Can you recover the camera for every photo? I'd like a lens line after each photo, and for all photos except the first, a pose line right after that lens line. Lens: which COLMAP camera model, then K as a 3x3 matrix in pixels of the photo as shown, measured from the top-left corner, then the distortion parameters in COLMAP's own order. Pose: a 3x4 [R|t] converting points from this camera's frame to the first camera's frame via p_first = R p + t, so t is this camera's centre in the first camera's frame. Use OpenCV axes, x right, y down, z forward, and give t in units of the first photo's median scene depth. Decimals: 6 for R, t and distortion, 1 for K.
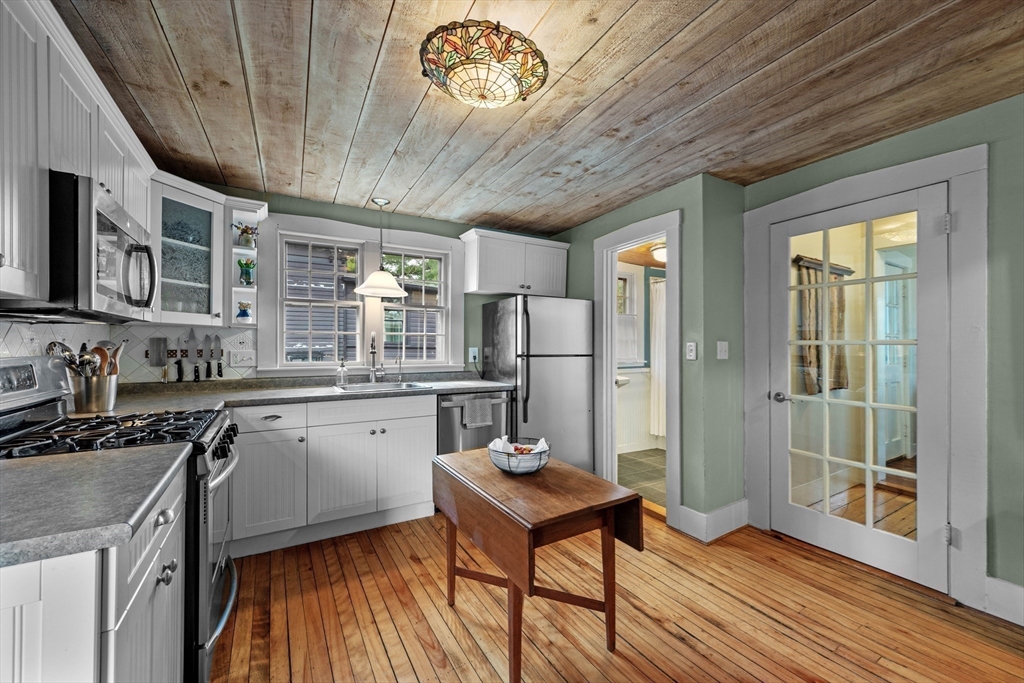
lens RADIAL K [[399.8, 0, 516.0], [0, 399.8, 345.7], [0, 0, 1]] dist [-0.001121, 0.000231]
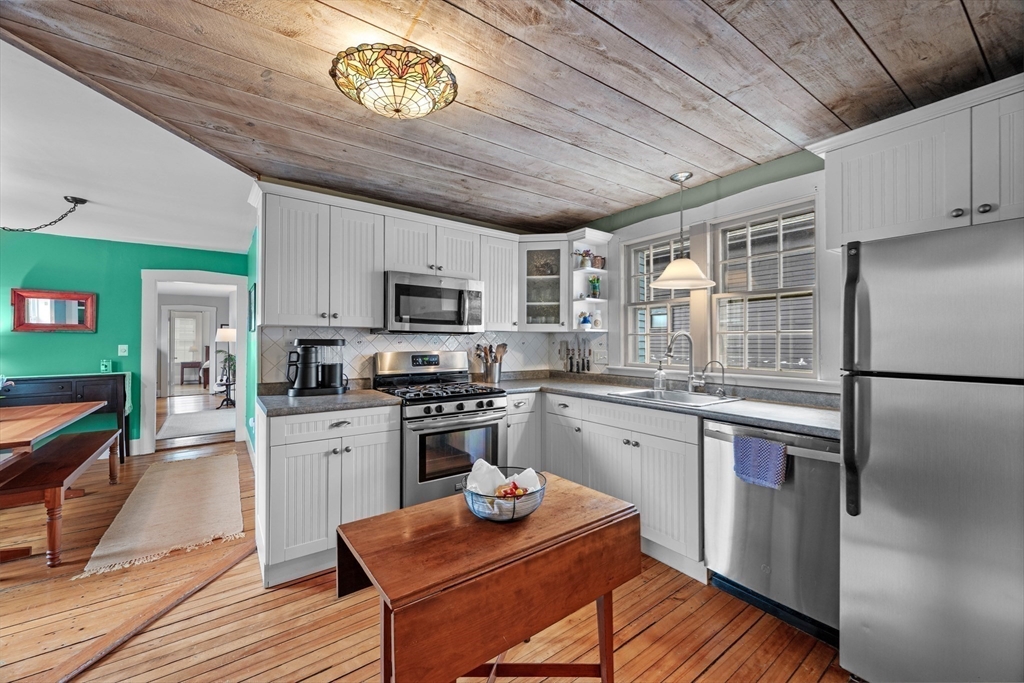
lens RADIAL K [[399.8, 0, 517.6], [0, 399.8, 342.1], [0, 0, 1]] dist [-0.001121, 0.000231]
pose [[0.097762, -0.003638, -0.995203, 0.511089], [-0.005502, 0.999976, -0.004196, -0.007517], [0.995195, 0.005885, 0.097739, 0.631460]]
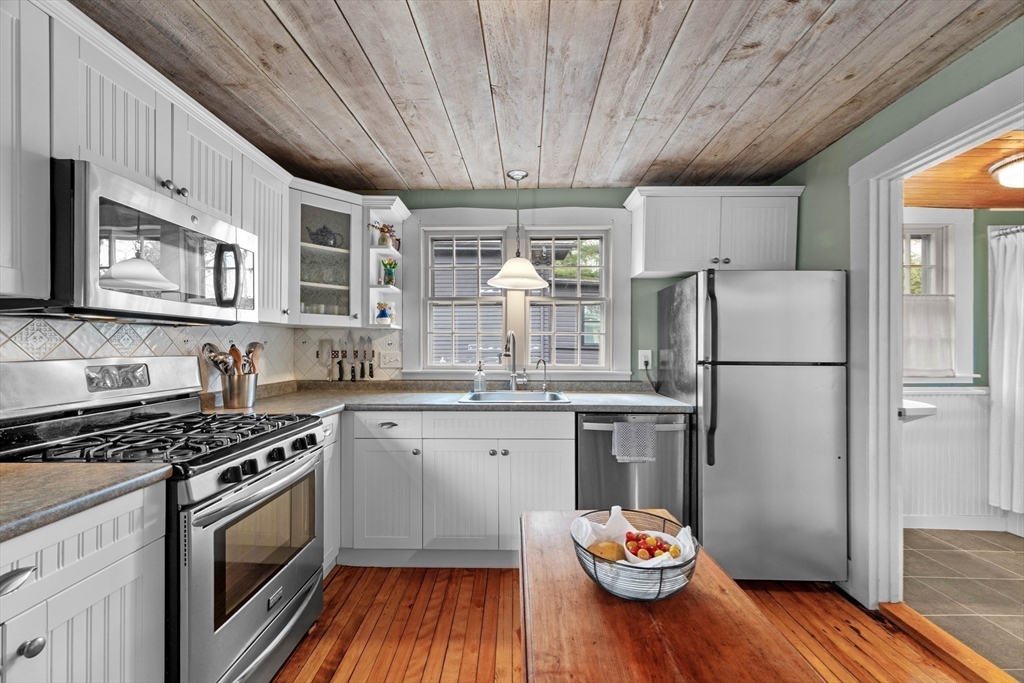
lens RADIAL K [[399.8, 0, 514.6], [0, 399.8, 347.1], [0, 0, 1]] dist [-0.001121, 0.000231]
pose [[0.855291, 0.001373, -0.518146, 0.099840], [-0.001724, 0.999998, -0.000195, 0.000003], [0.518145, 0.001060, 0.855292, 0.308583]]
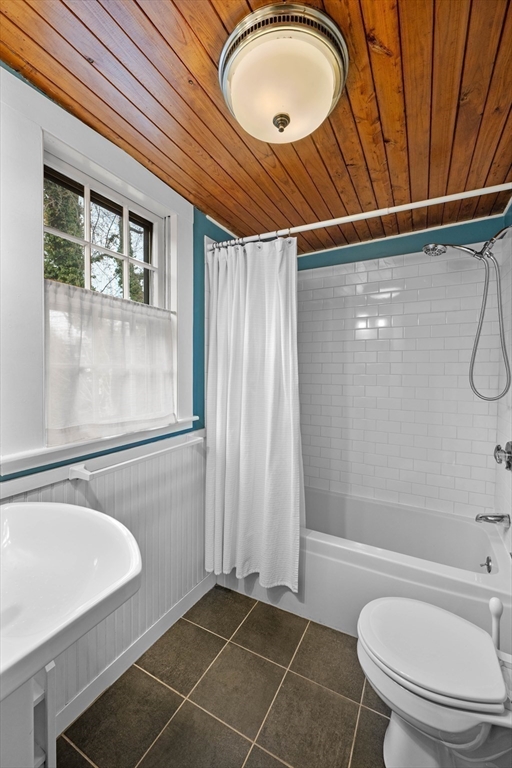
lens RADIAL K [[299.8, 0, 250.9], [0, 299.8, 380.3], [0, 0, 1]] dist [-0.001121, 0.000231]
pose [[0.861485, -0.007457, 0.507728, 0.370535], [-0.004624, 0.999736, 0.022528, -0.022734], [-0.507762, -0.021755, 0.861223, 1.220329]]
